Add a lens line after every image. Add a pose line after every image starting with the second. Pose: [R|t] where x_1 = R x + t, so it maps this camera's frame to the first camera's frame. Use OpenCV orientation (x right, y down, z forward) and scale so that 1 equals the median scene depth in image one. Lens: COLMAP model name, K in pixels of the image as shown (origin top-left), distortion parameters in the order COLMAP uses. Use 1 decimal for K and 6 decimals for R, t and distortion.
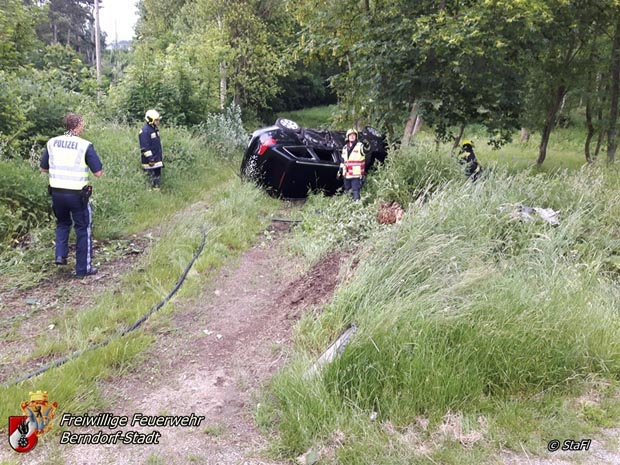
lens RADIAL K [[547.1, 0, 308.0], [0, 547.1, 236.2], [0, 0, 1]] dist [0.238449, -0.382749]
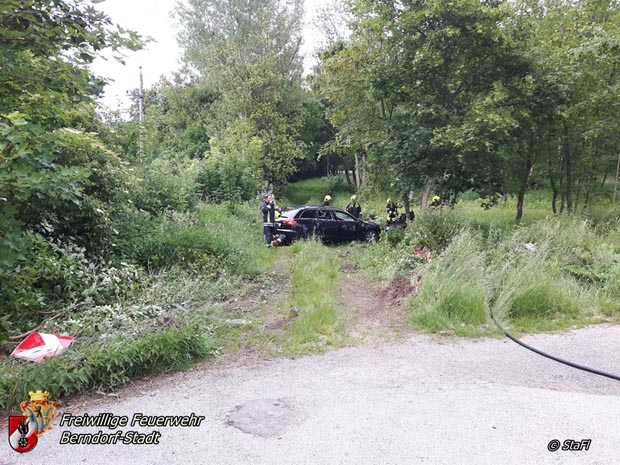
lens RADIAL K [[547.1, 0, 308.0], [0, 547.1, 236.2], [0, 0, 1]] dist [0.238449, -0.382749]
pose [[0.998385, -0.047116, 0.031726, -0.148749], [0.050630, 0.991355, -0.121044, 0.054099], [-0.025749, 0.122455, 0.992140, -0.339256]]
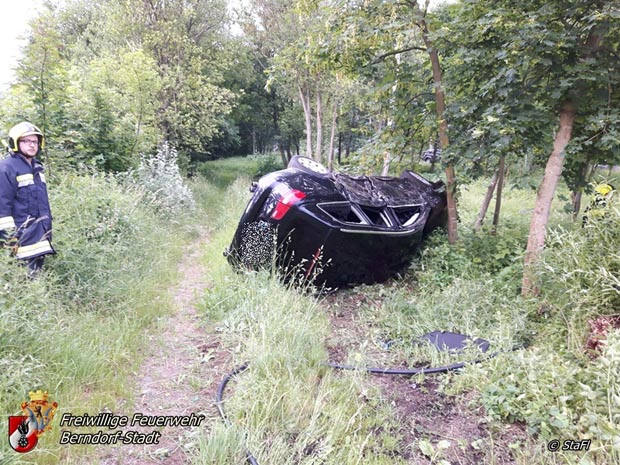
lens RADIAL K [[547.1, 0, 308.0], [0, 547.1, 236.2], [0, 0, 1]] dist [0.238449, -0.382749]
pose [[0.984154, -0.029723, 0.174807, -0.140713], [0.045659, 0.995086, -0.087863, -0.077484], [-0.171337, 0.094452, 0.980674, 0.437985]]
